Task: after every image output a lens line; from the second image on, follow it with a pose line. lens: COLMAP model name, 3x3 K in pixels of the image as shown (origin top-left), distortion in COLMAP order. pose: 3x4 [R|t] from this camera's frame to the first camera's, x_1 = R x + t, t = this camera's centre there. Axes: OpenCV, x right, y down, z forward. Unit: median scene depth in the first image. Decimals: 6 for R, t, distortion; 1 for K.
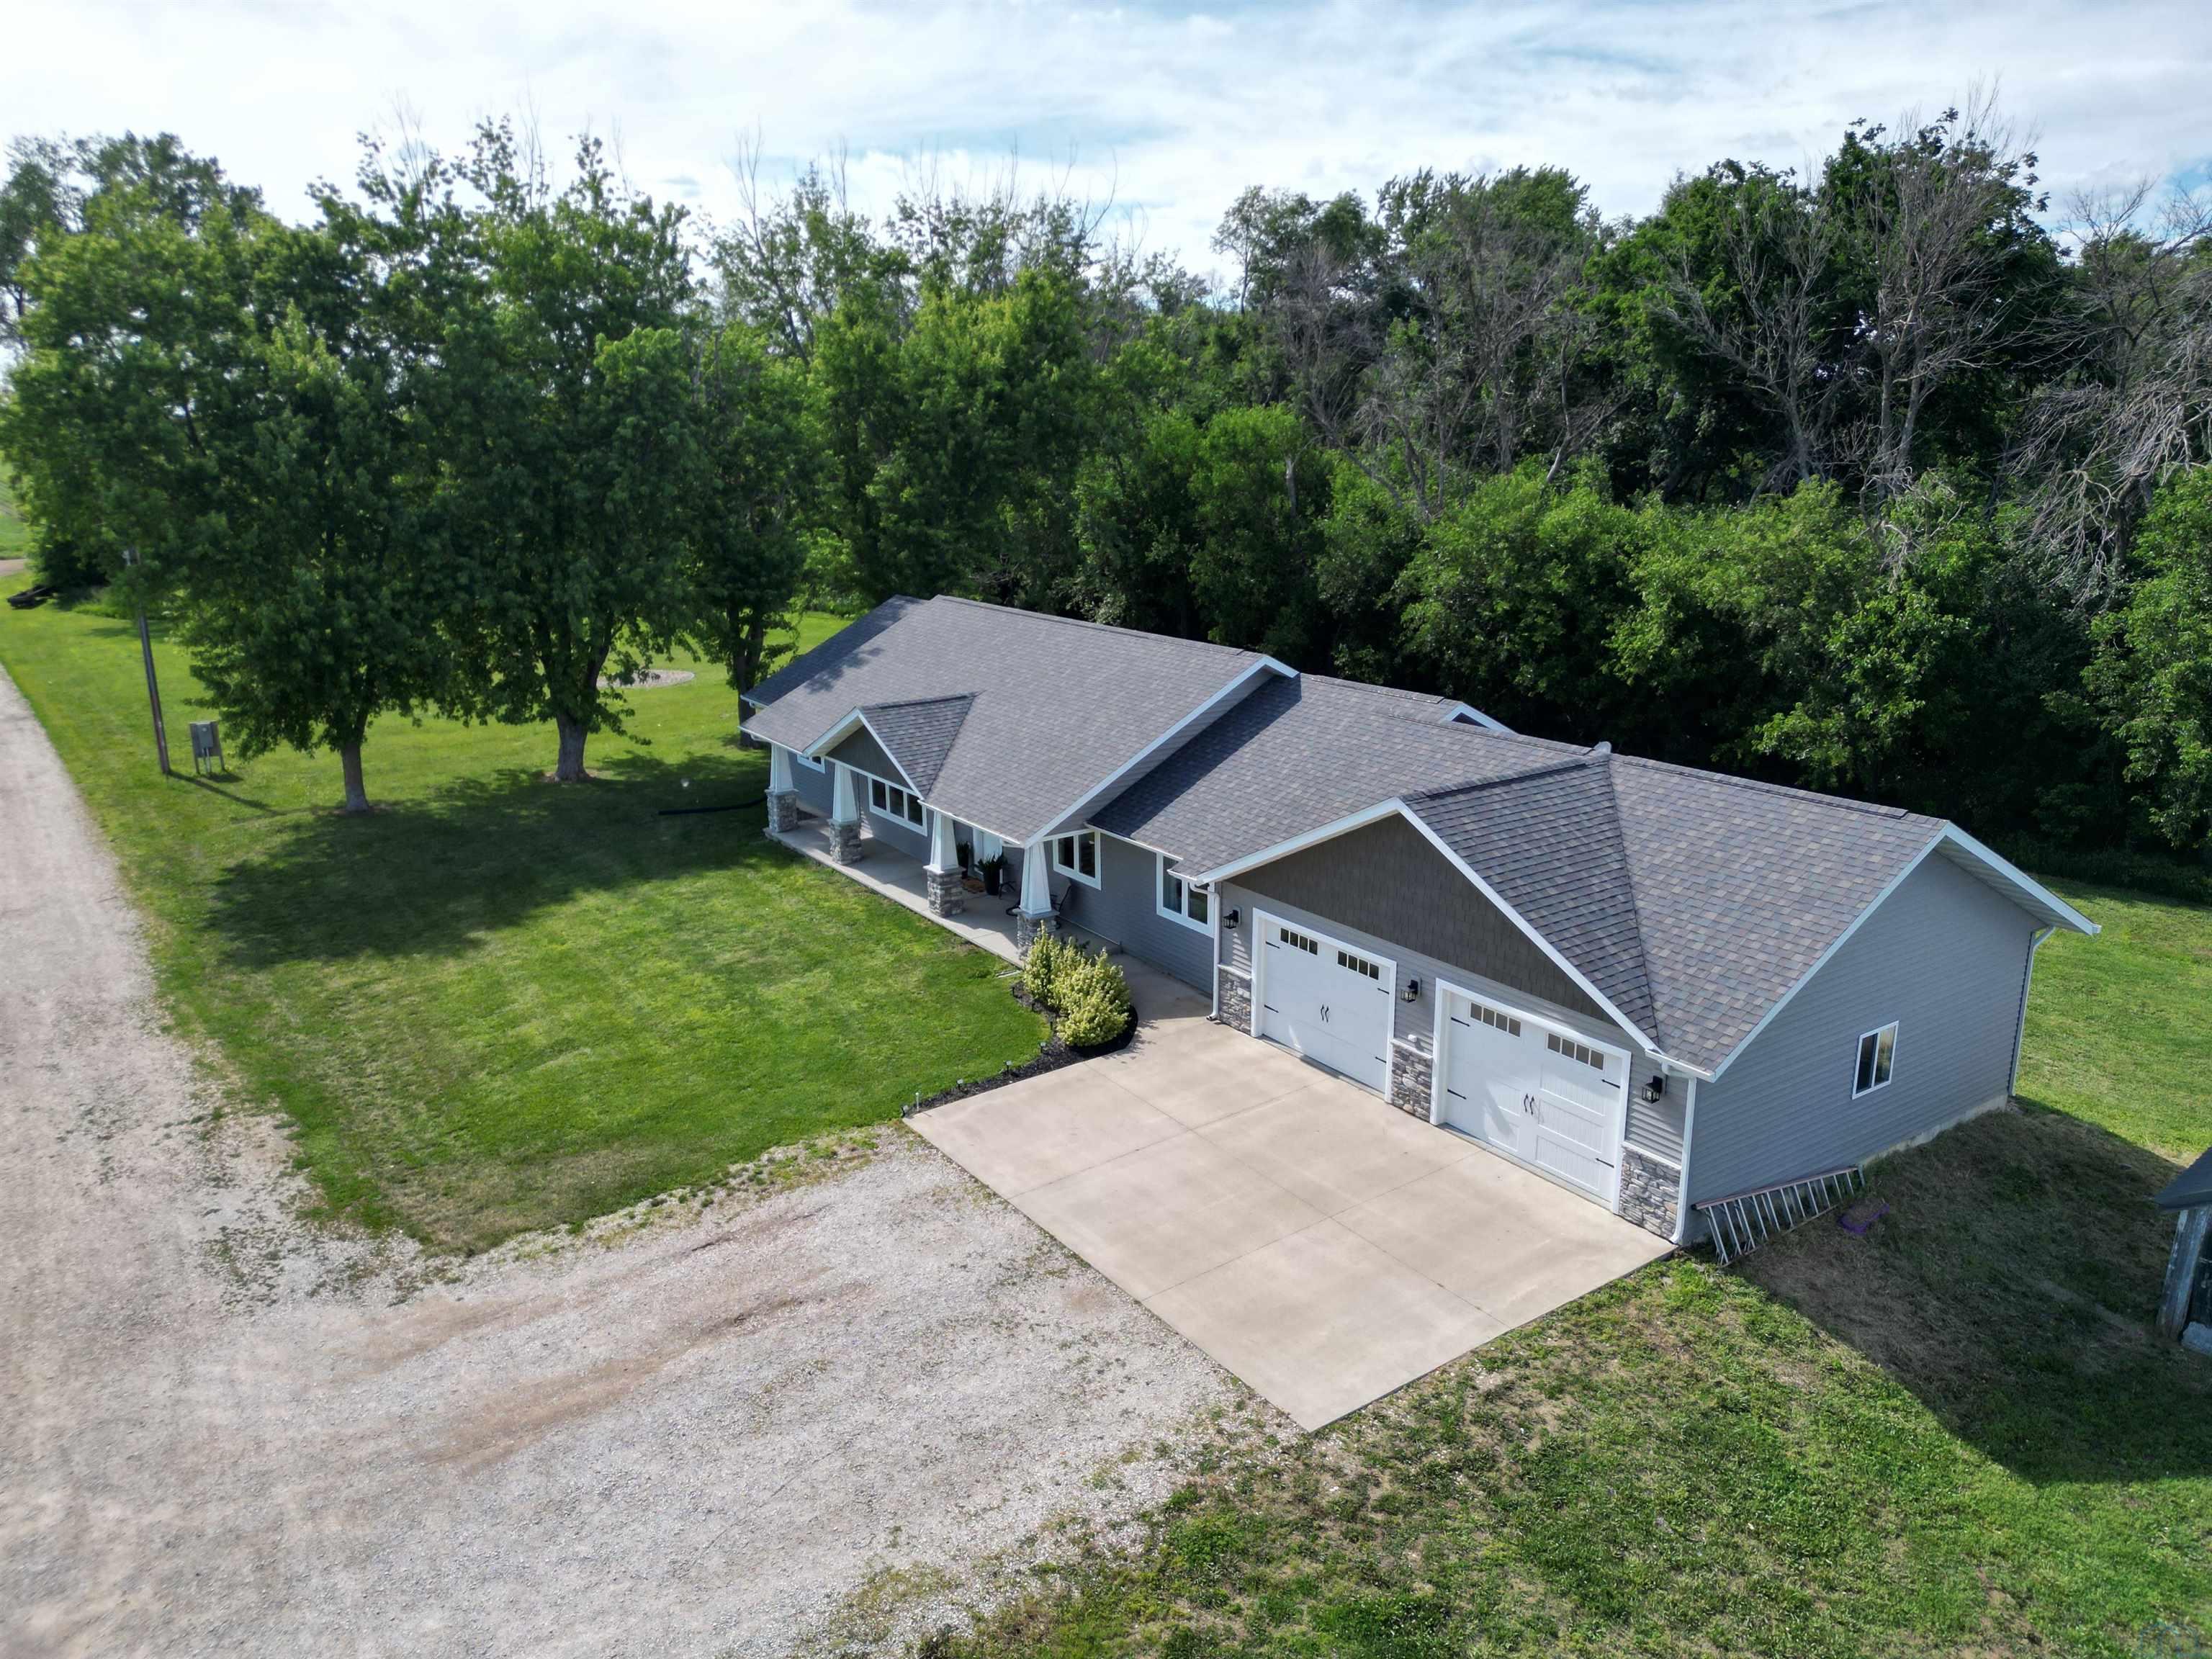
lens RADIAL K [[1565.5, 0, 1106.0], [0, 1565.5, 829.5], [0, 0, 1]] dist [0.113305, -0.164703]
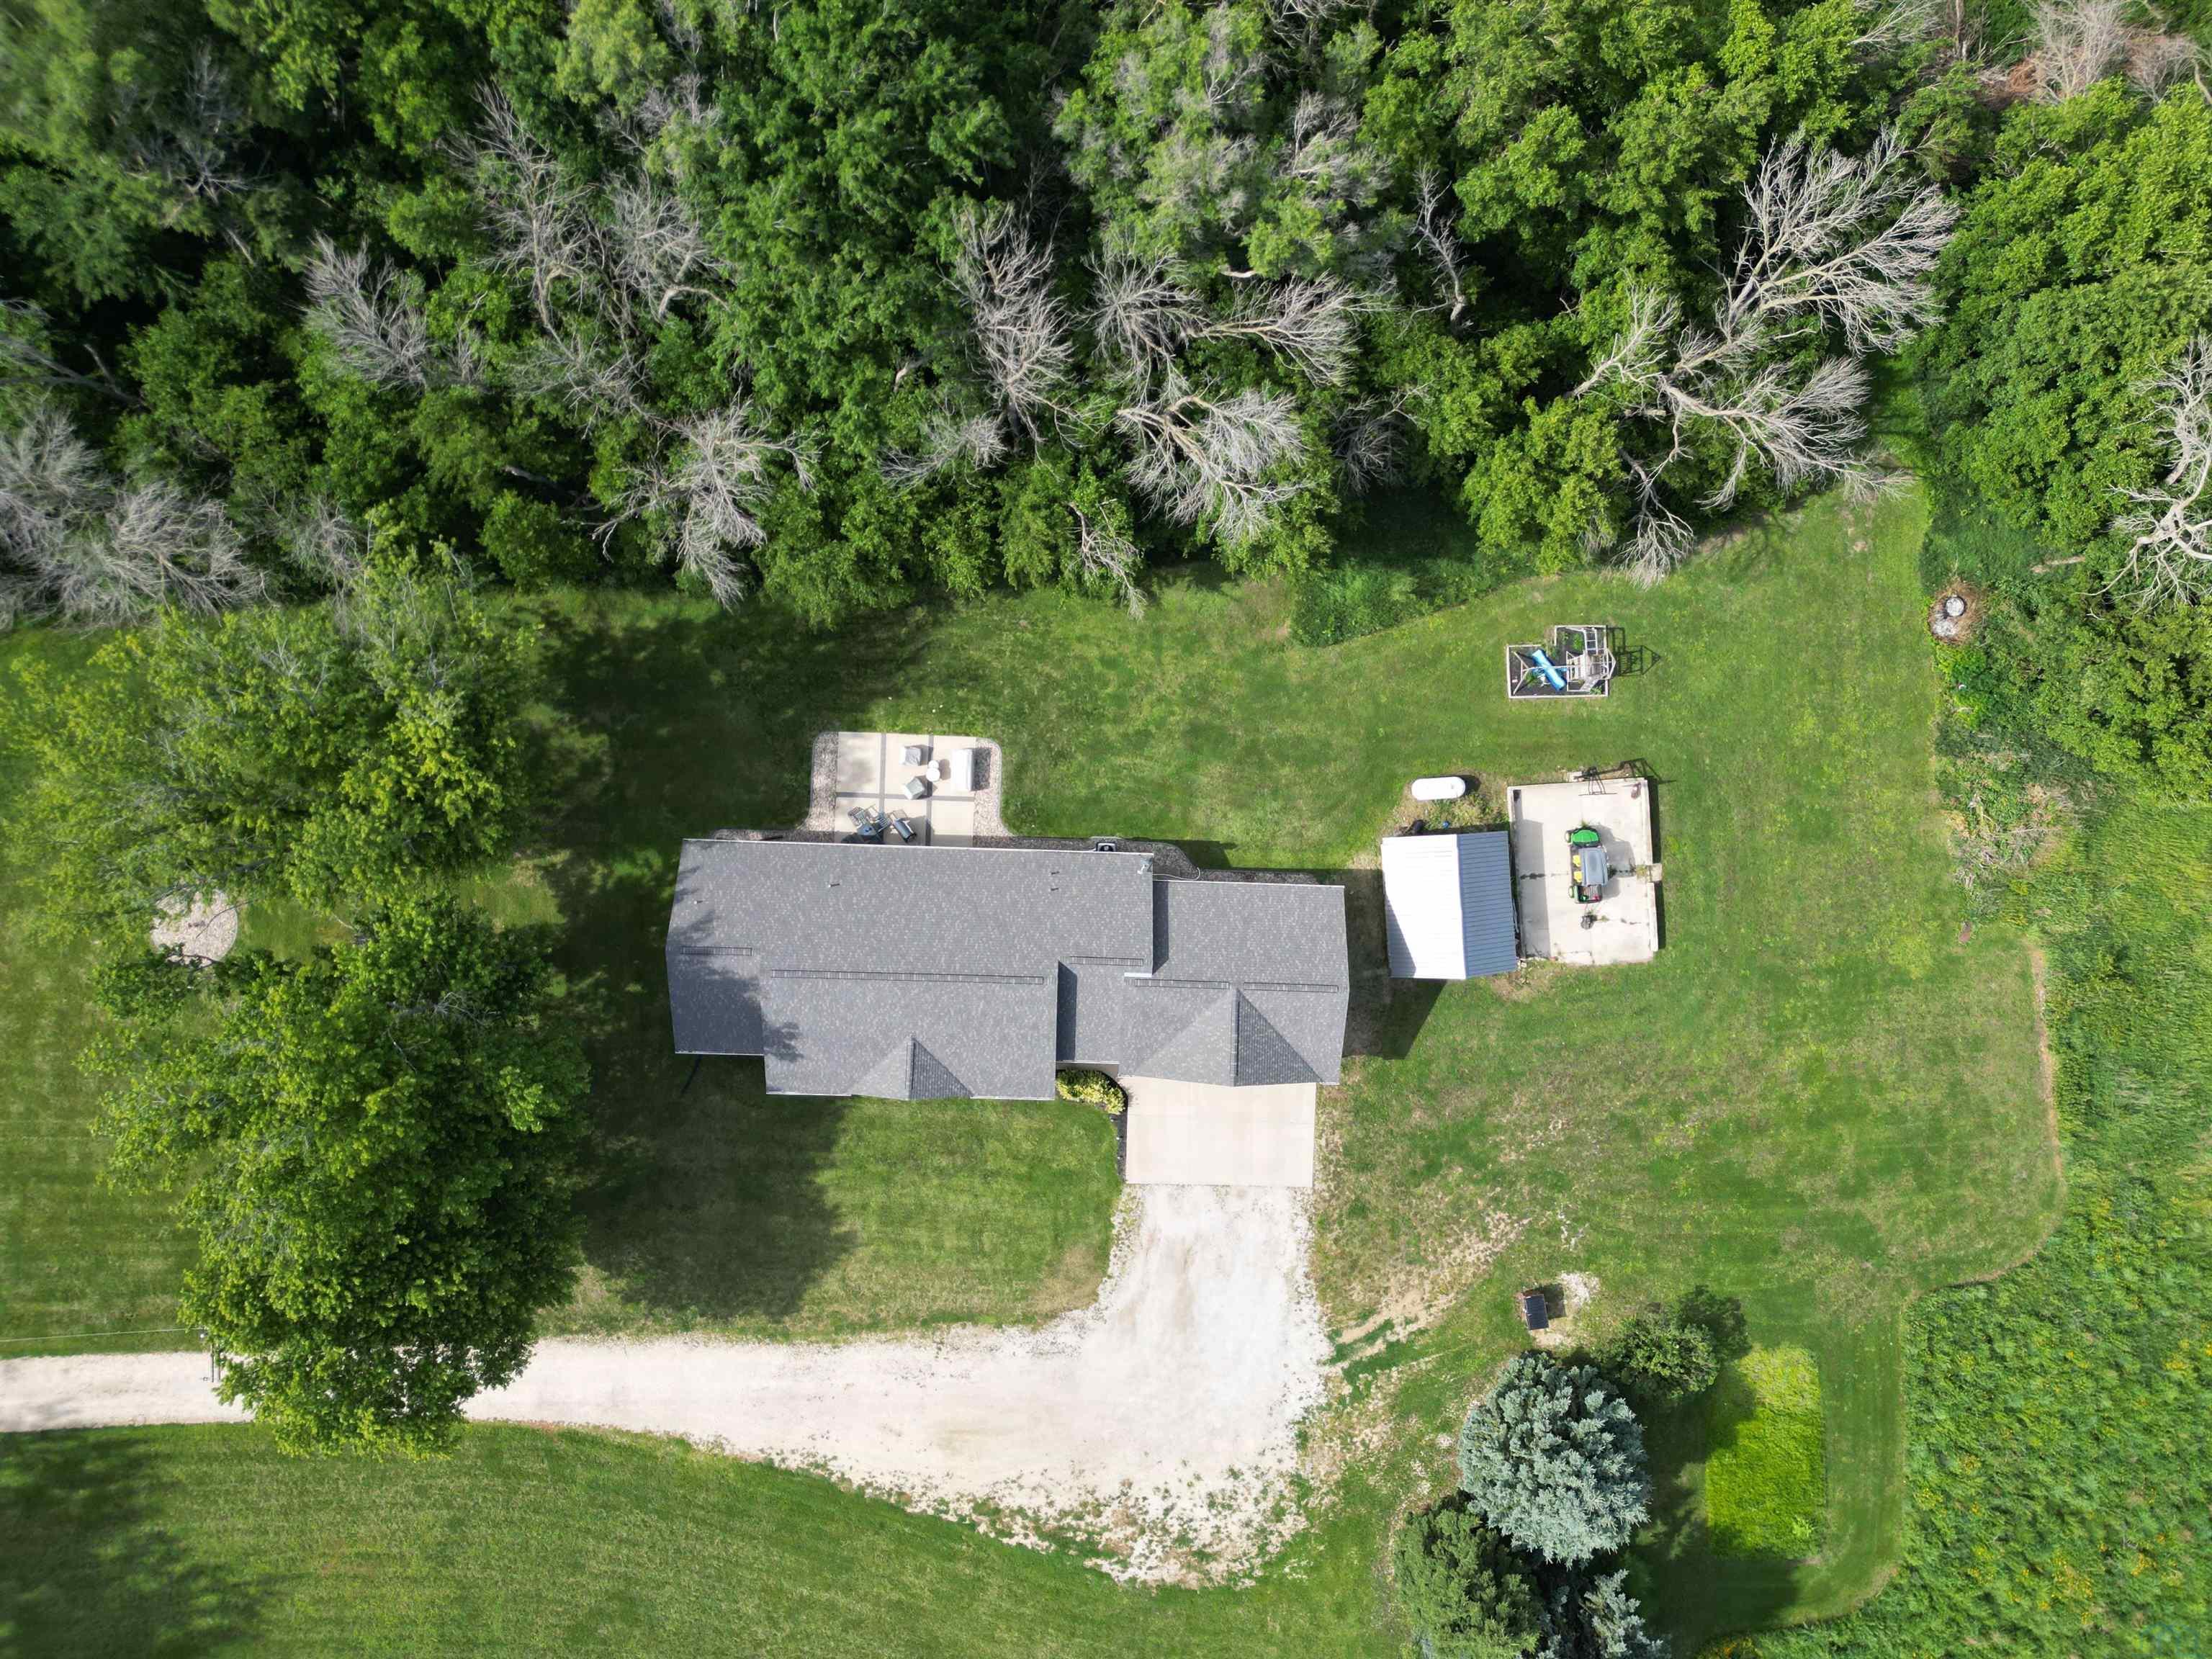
lens RADIAL K [[1525.8, 0, 1106.0], [0, 1525.8, 829.5], [0, 0, 1]] dist [0.066628, -0.079858]
pose [[0.595823, -0.802750, 0.024216, 0.273472], [0.187049, 0.168030, 0.967873, -2.321672], [-0.781030, -0.572152, 0.250270, 0.518098]]
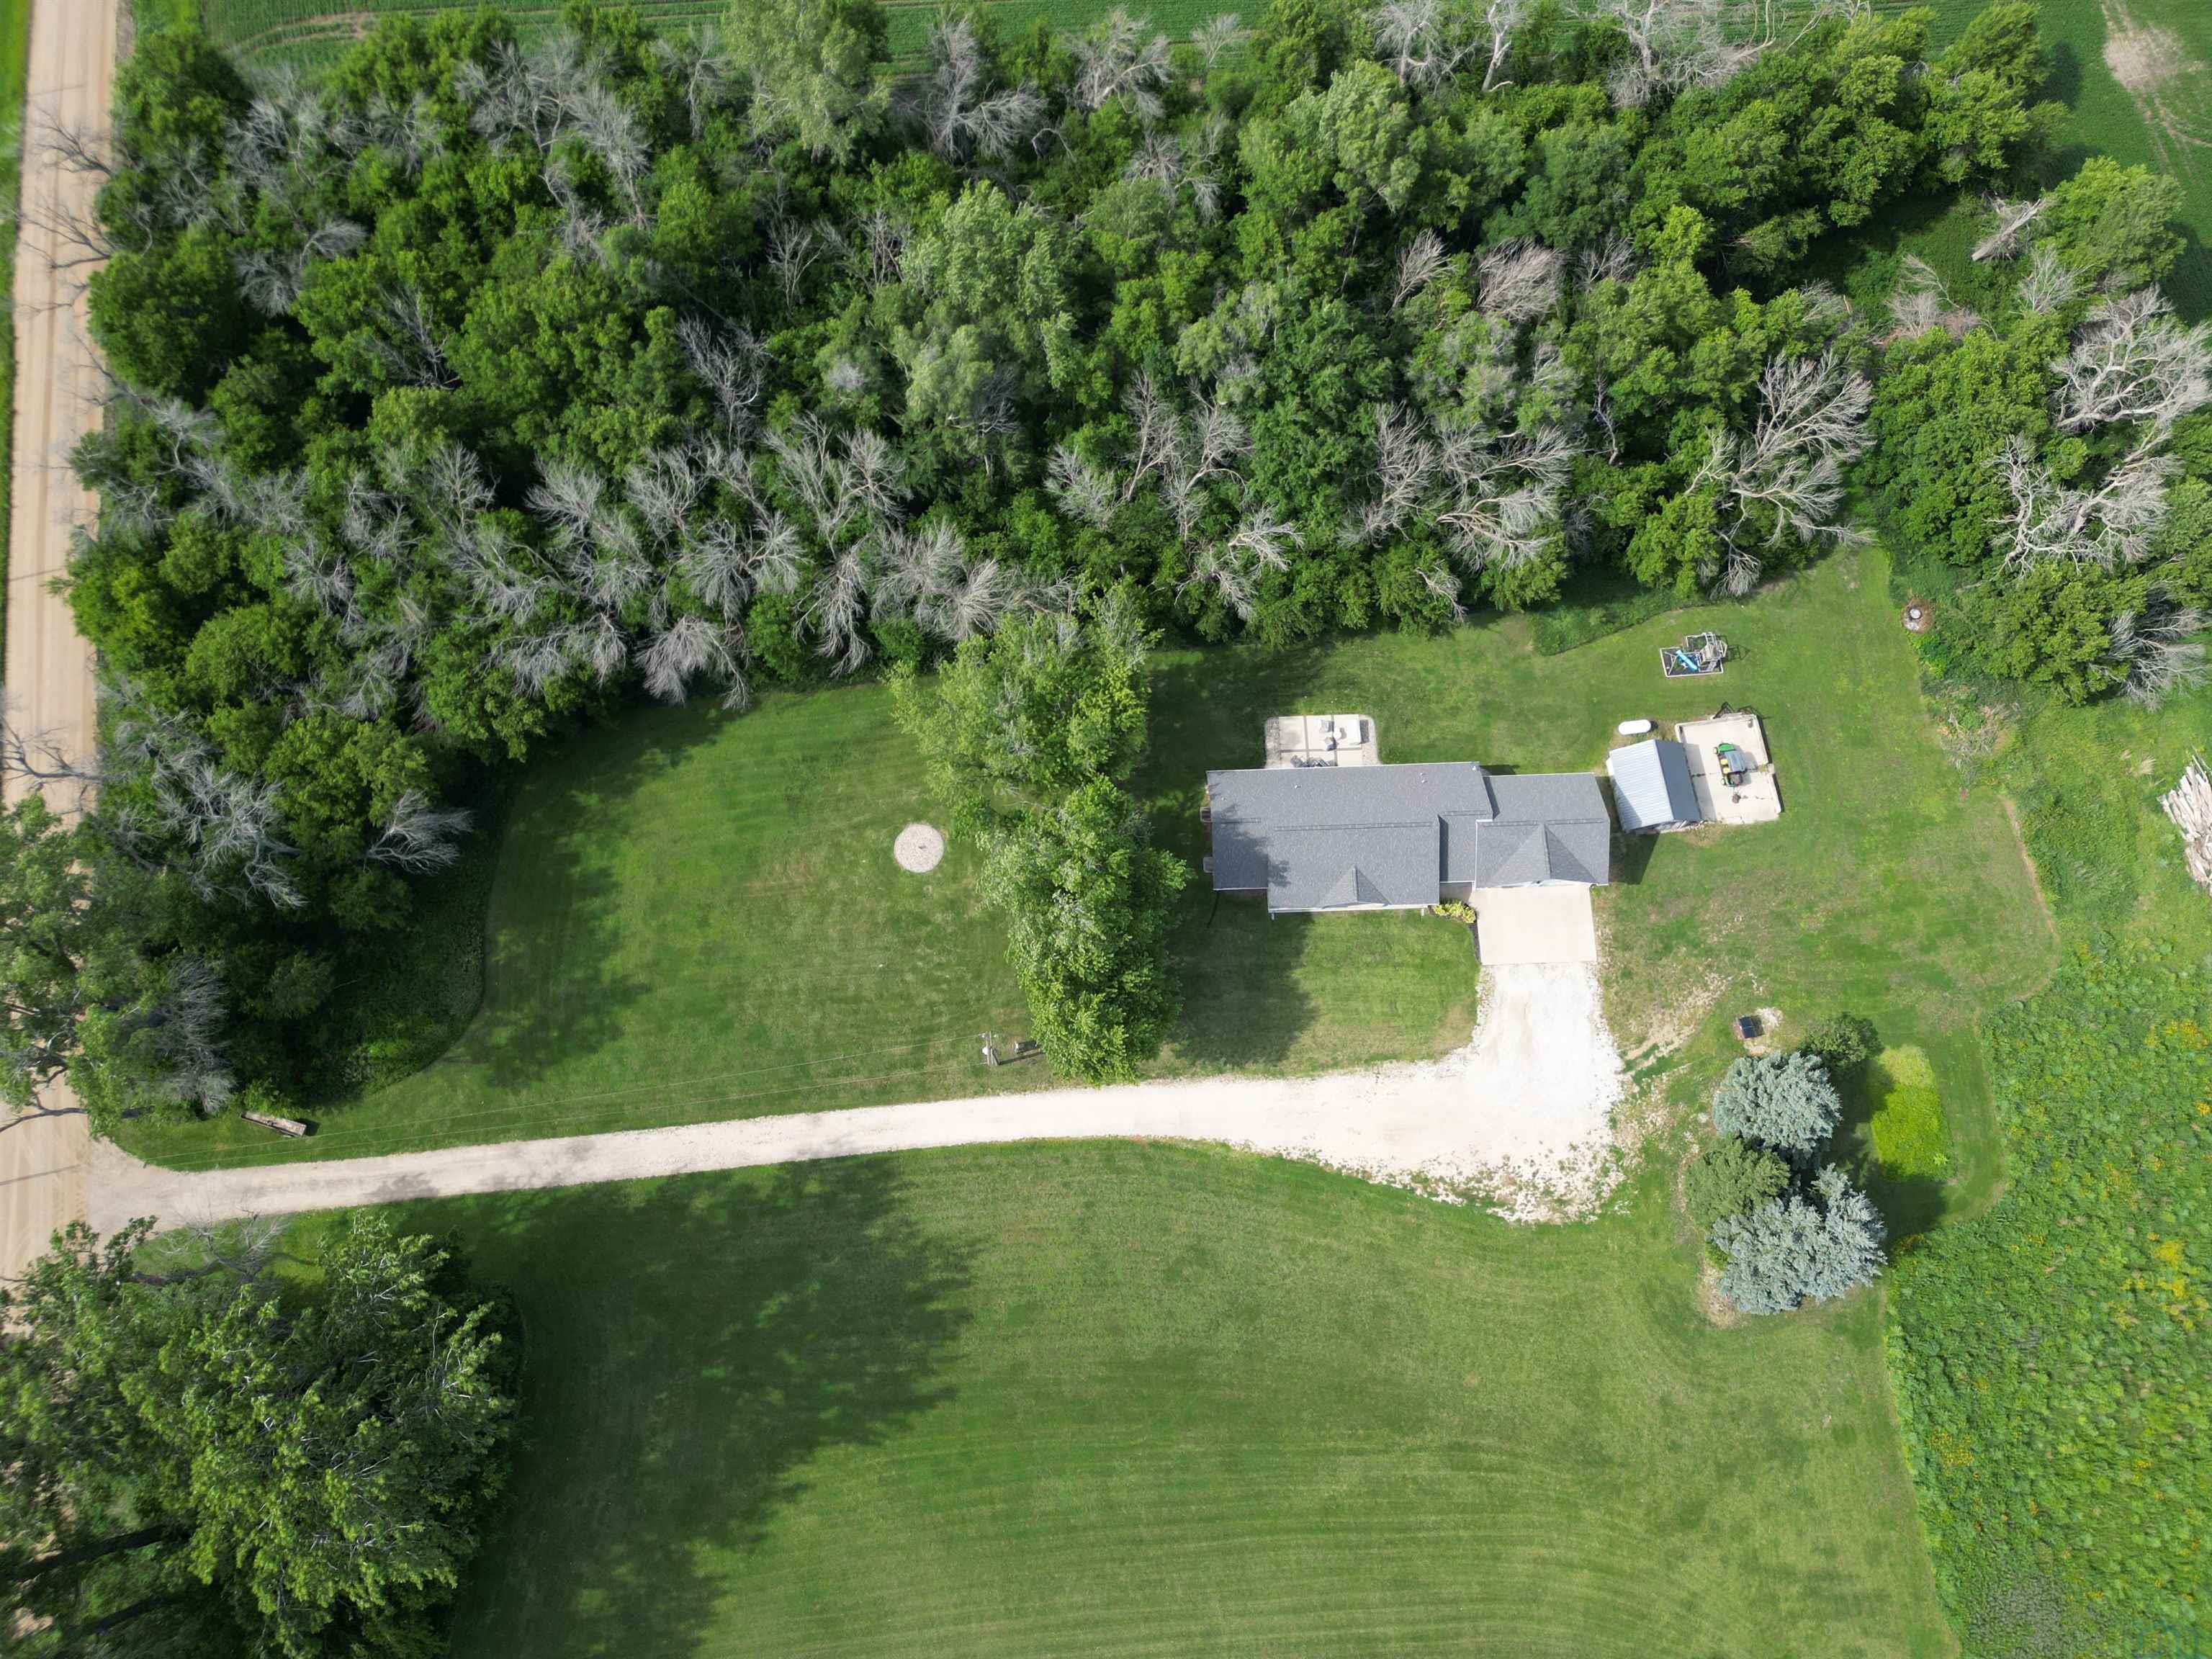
lens RADIAL K [[1565.5, 0, 1106.0], [0, 1565.5, 829.5], [0, 0, 1]] dist [0.113305, -0.164703]
pose [[0.538061, -0.805114, 0.249565, -1.371503], [0.197750, 0.408386, 0.891132, -3.859561], [-0.819381, -0.430132, 0.378948, 0.178950]]
